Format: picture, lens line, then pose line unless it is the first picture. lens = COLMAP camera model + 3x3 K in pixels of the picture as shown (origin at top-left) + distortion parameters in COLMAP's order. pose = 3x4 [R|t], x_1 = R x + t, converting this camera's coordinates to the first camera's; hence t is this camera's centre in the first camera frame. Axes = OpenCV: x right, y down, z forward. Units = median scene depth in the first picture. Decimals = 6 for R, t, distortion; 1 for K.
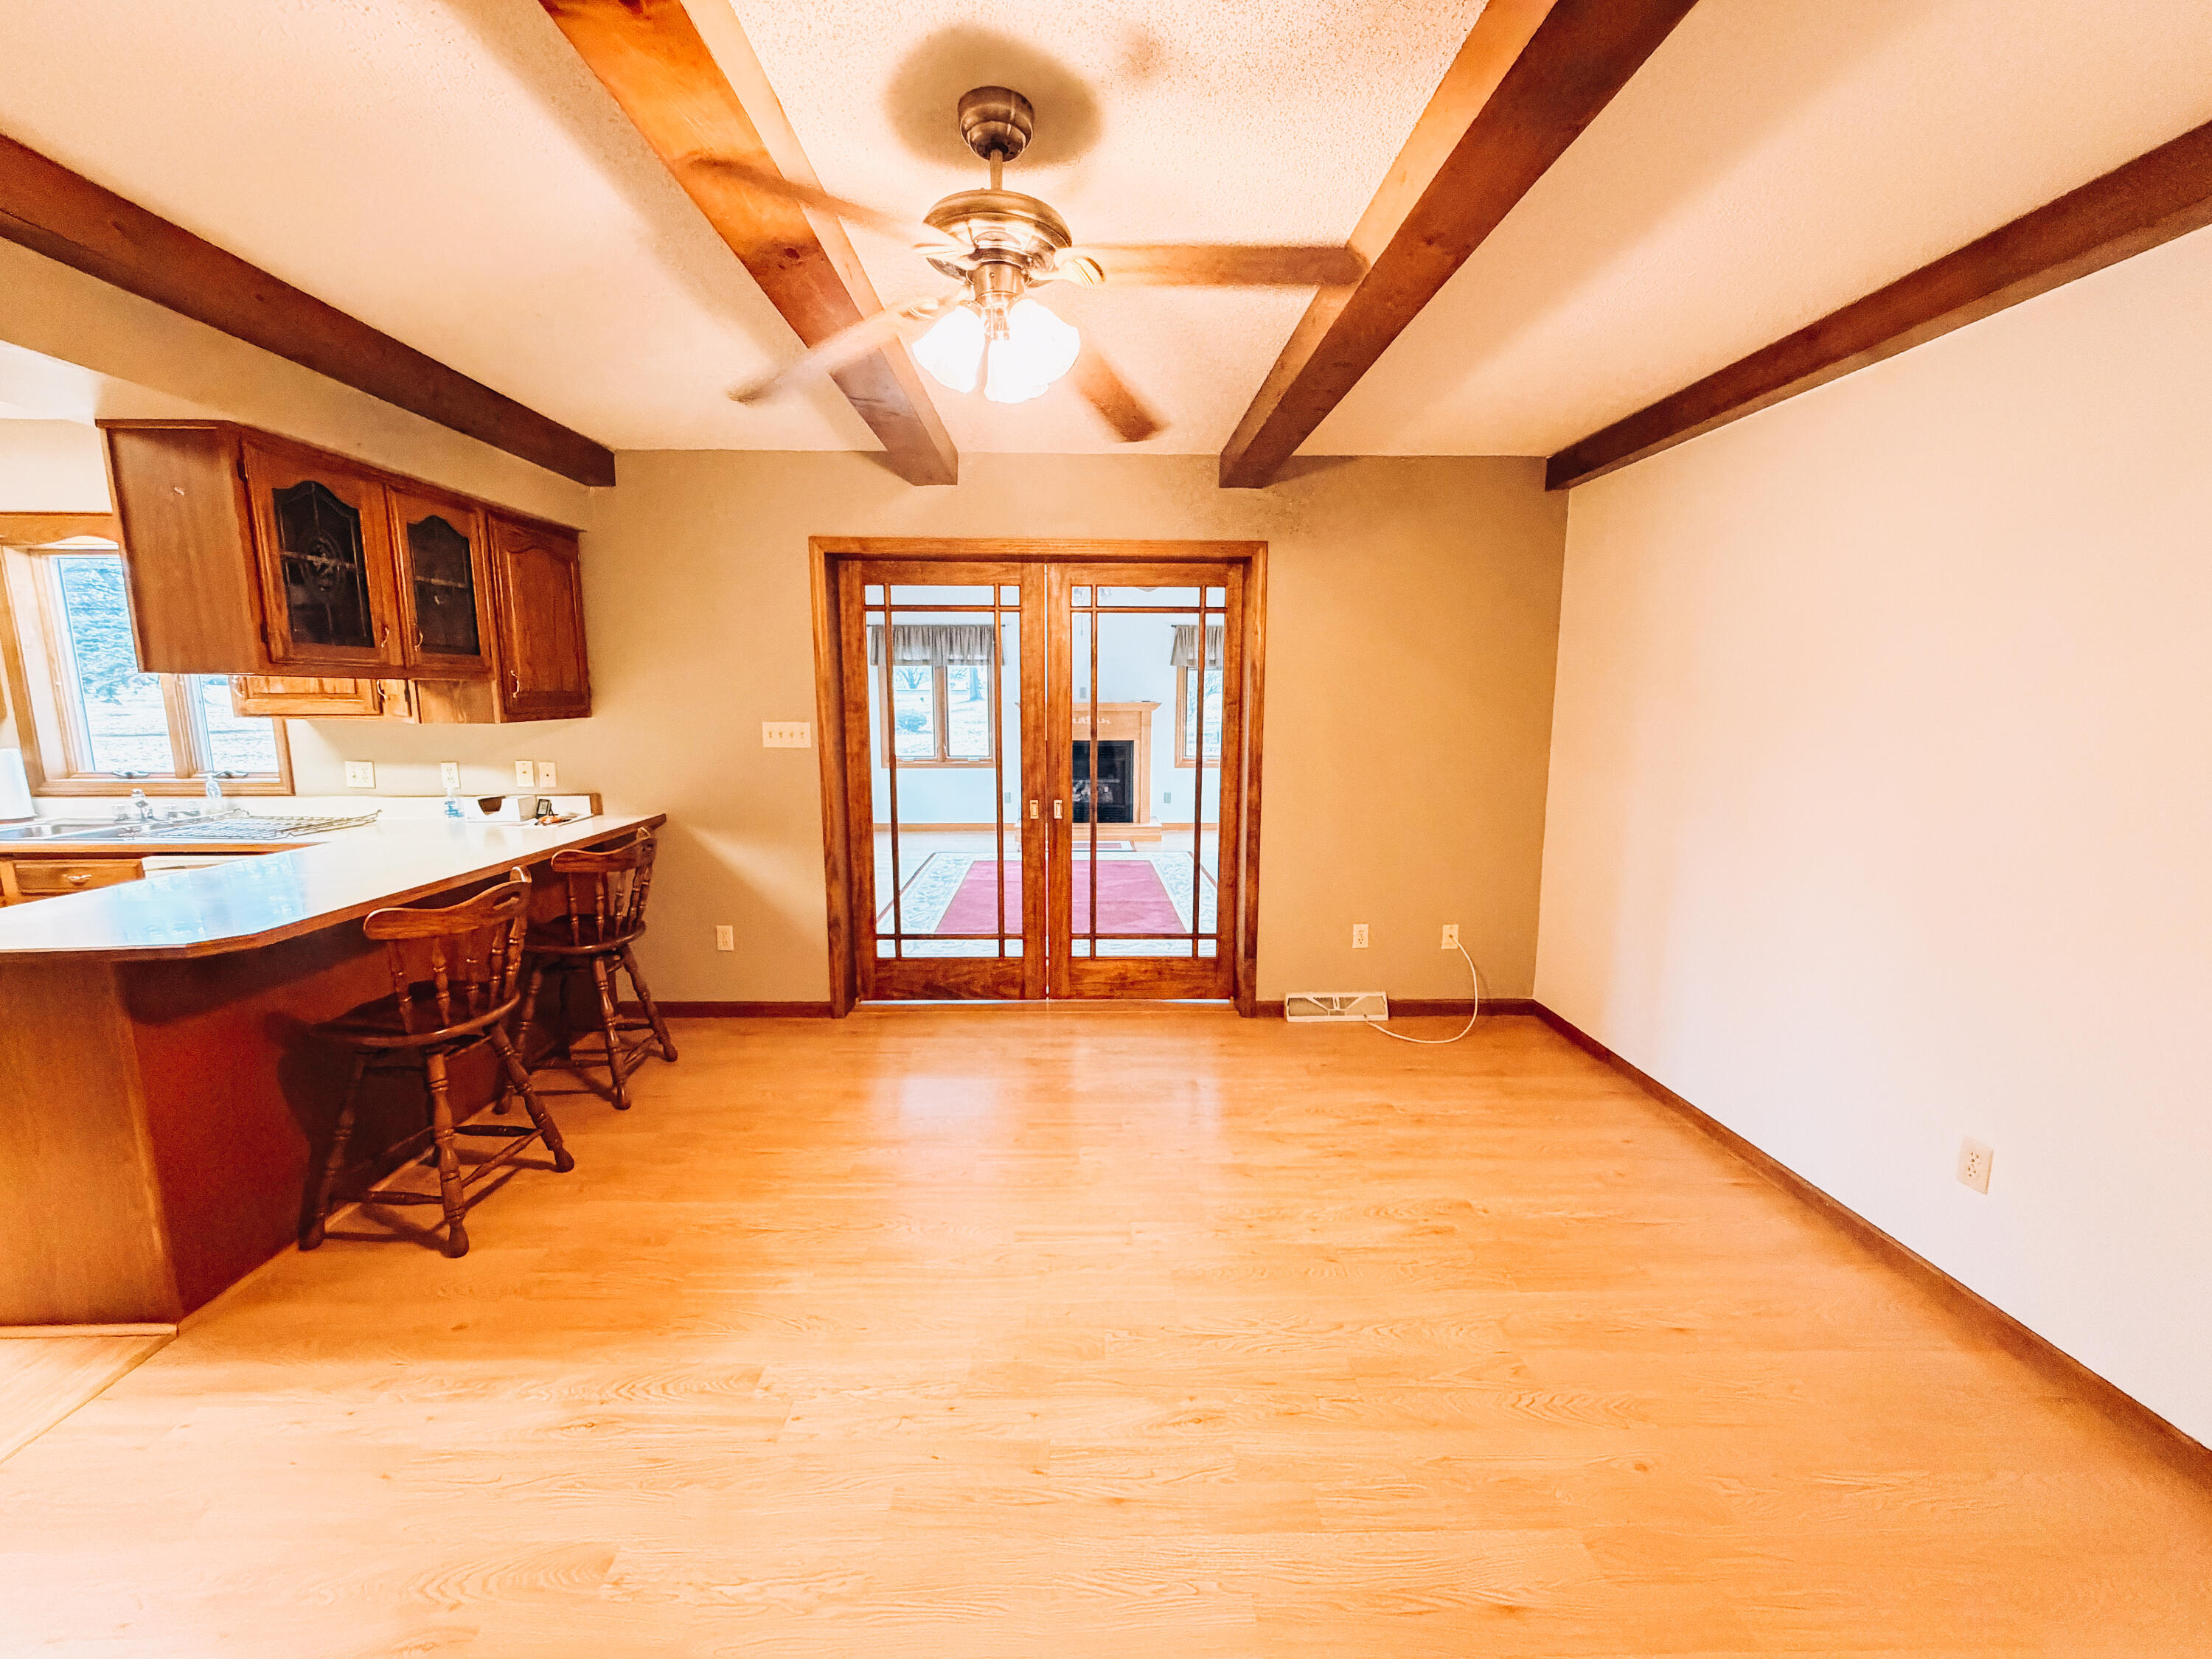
lens RADIAL K [[878.9, 0, 1094.8], [0, 878.9, 824.1], [0, 0, 1]] dist [-0.000511, -0.000585]
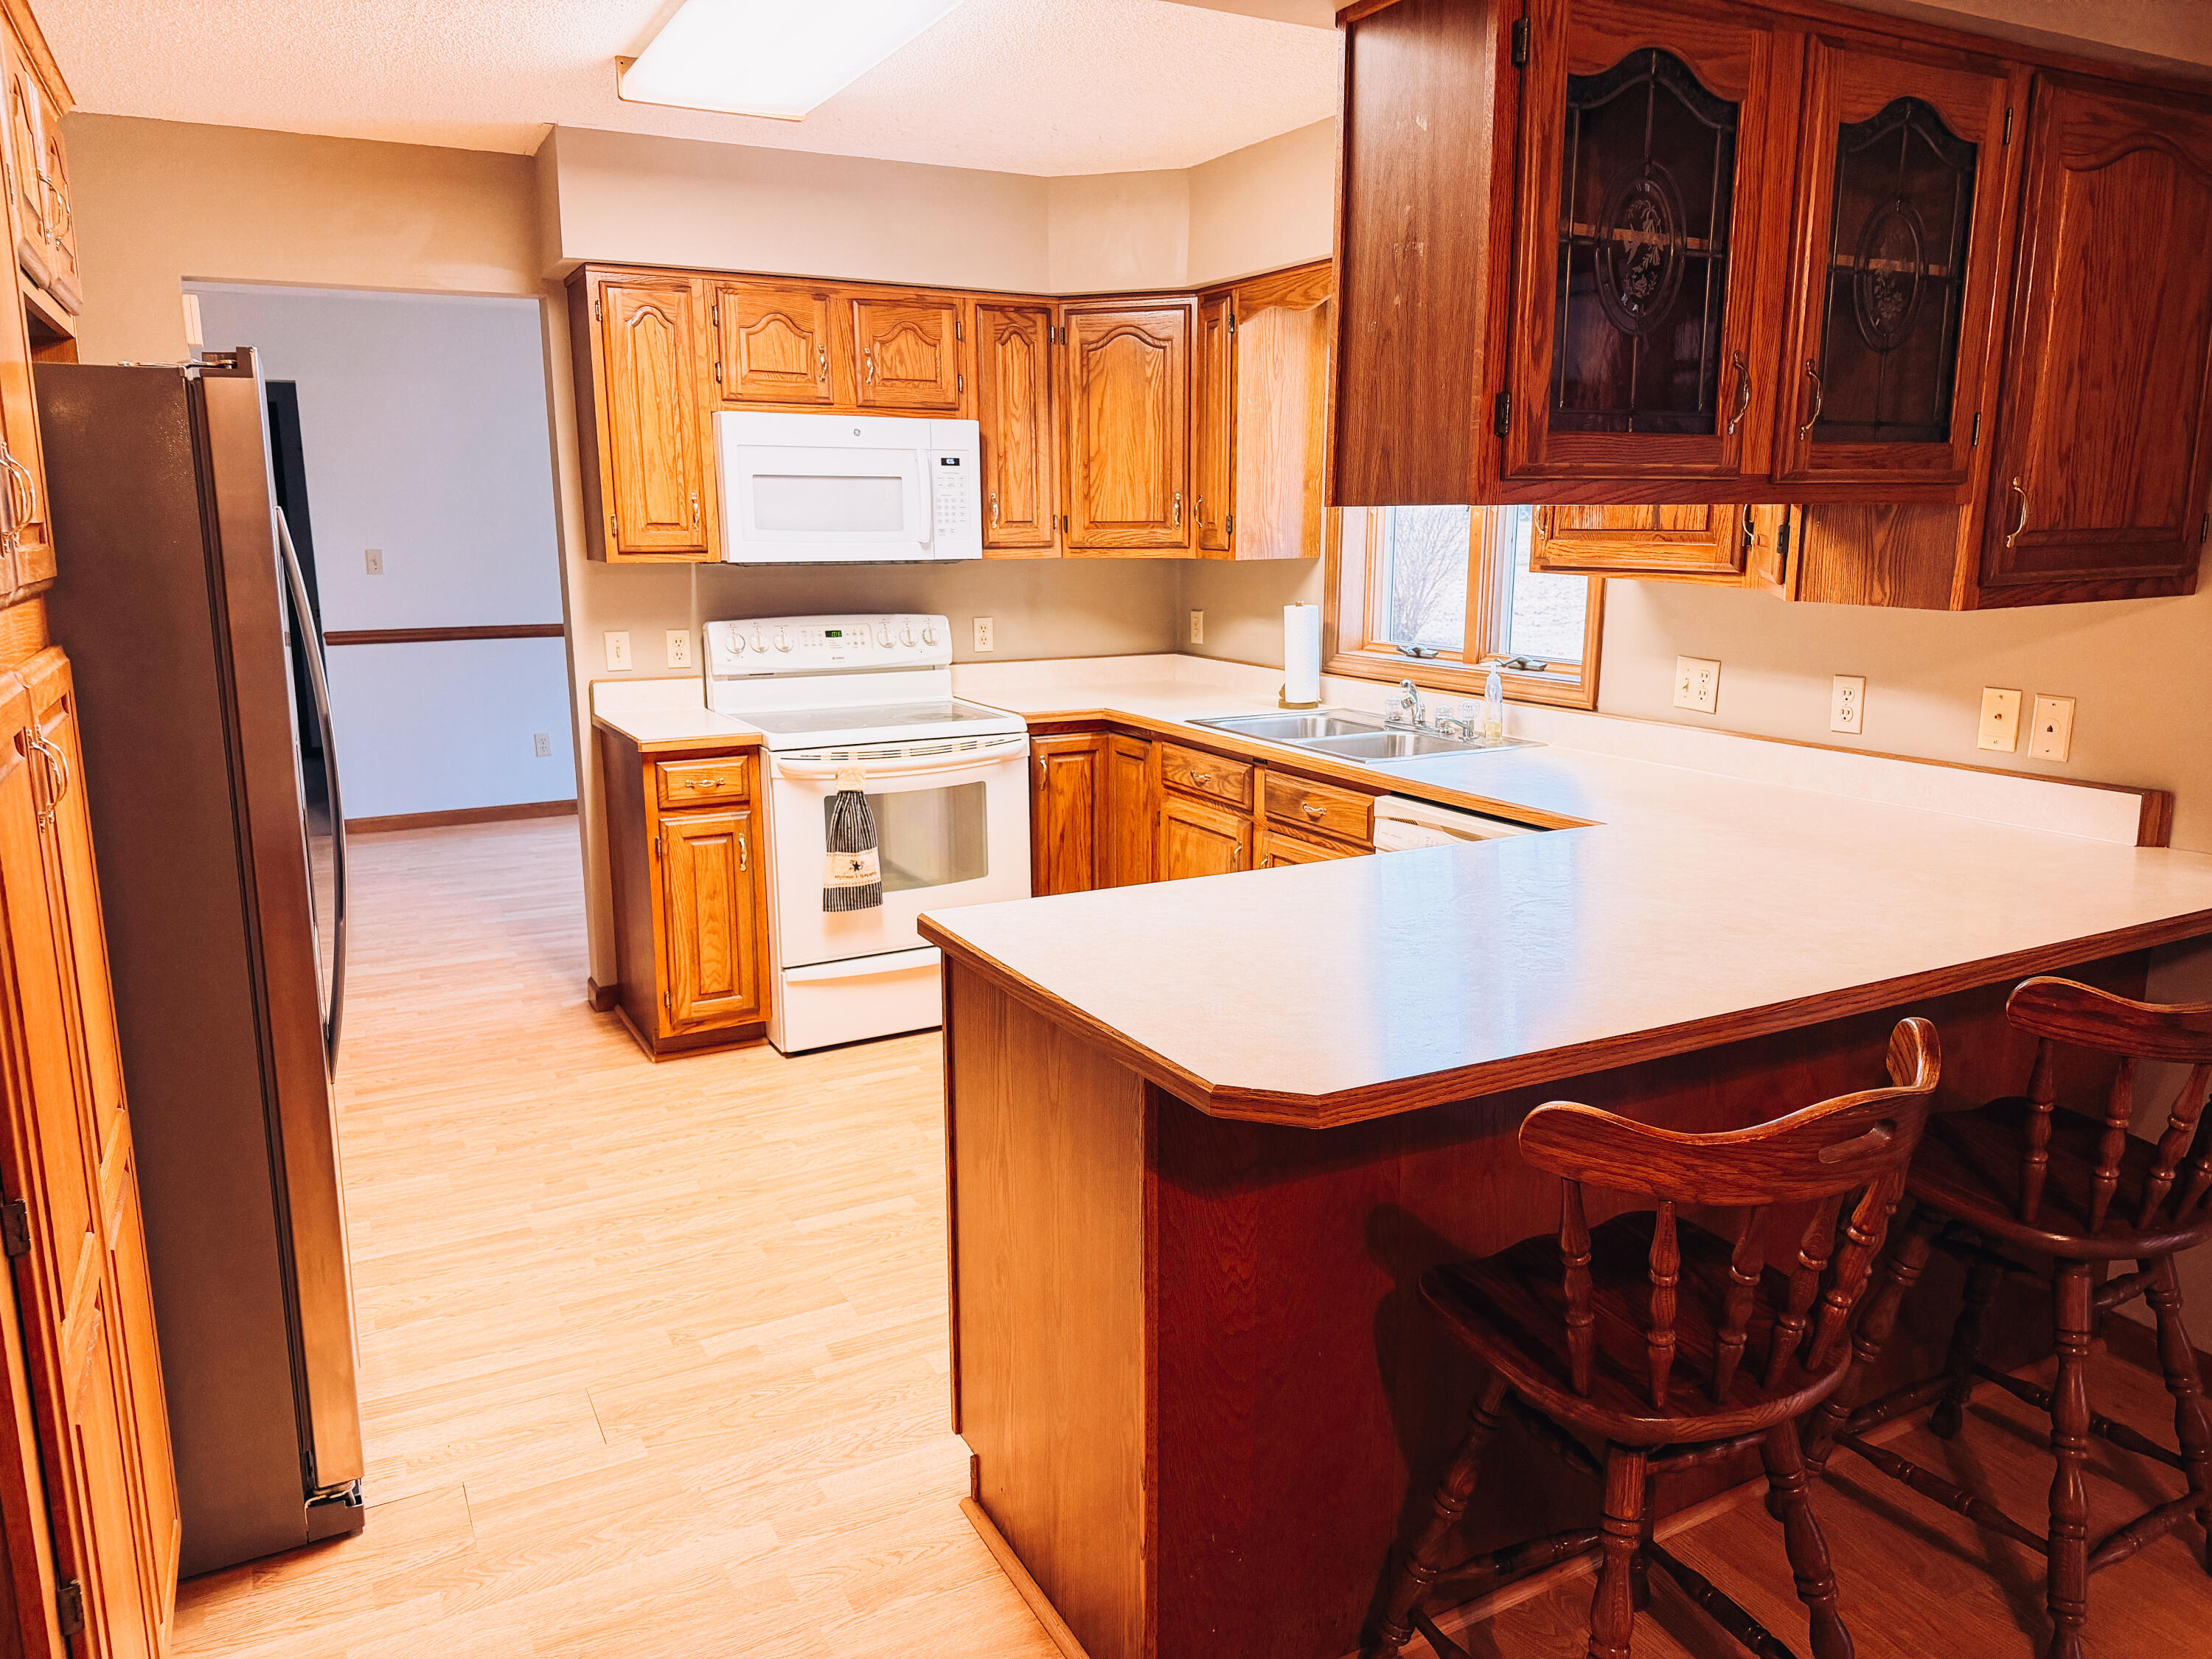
lens RADIAL K [[1553.7, 0, 1102.4], [0, 1553.7, 820.3], [0, 0, 1]] dist [0.030328, -0.021389]
pose [[0.450746, 0.172275, -0.875871, -0.206009], [-0.131733, 0.983295, 0.125611, -0.058962], [0.882879, 0.058763, 0.465910, 0.320210]]
